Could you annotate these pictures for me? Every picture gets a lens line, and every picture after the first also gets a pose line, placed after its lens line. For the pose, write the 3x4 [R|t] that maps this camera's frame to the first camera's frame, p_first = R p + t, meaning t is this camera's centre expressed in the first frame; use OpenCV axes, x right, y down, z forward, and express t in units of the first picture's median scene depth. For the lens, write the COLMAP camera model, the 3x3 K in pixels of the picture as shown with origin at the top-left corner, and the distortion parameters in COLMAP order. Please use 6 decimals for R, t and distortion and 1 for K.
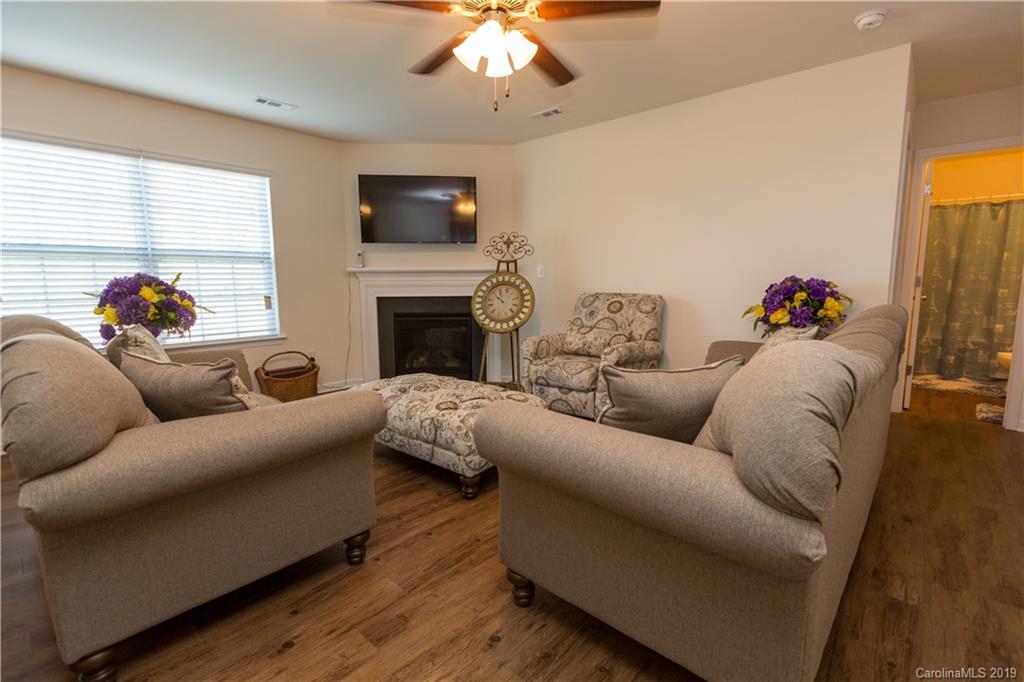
lens RADIAL K [[473.0, 0, 526.2], [0, 473.0, 328.4], [0, 0, 1]] dist [0.001208, -0.000119]
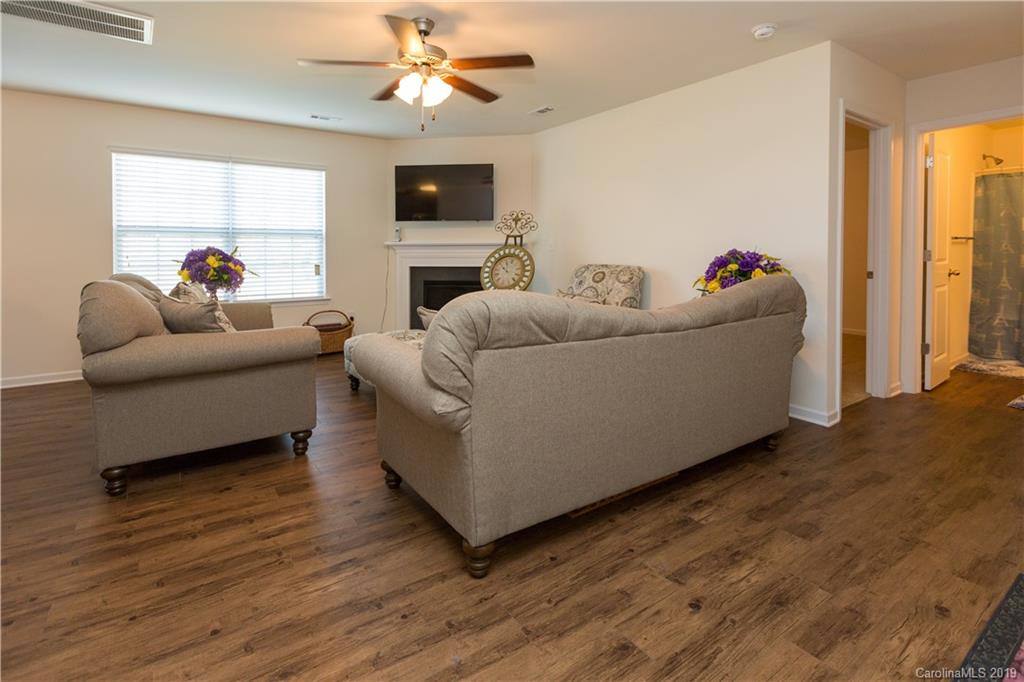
lens RADIAL K [[489.2, 0, 532.0], [0, 489.2, 249.8], [0, 0, 1]] dist [0.001094, 0.000526]
pose [[0.980374, 0.001499, -0.197139, 0.250903], [-0.022921, 0.994056, -0.106428, 0.015892], [0.195808, 0.108857, 0.974582, -0.140620]]
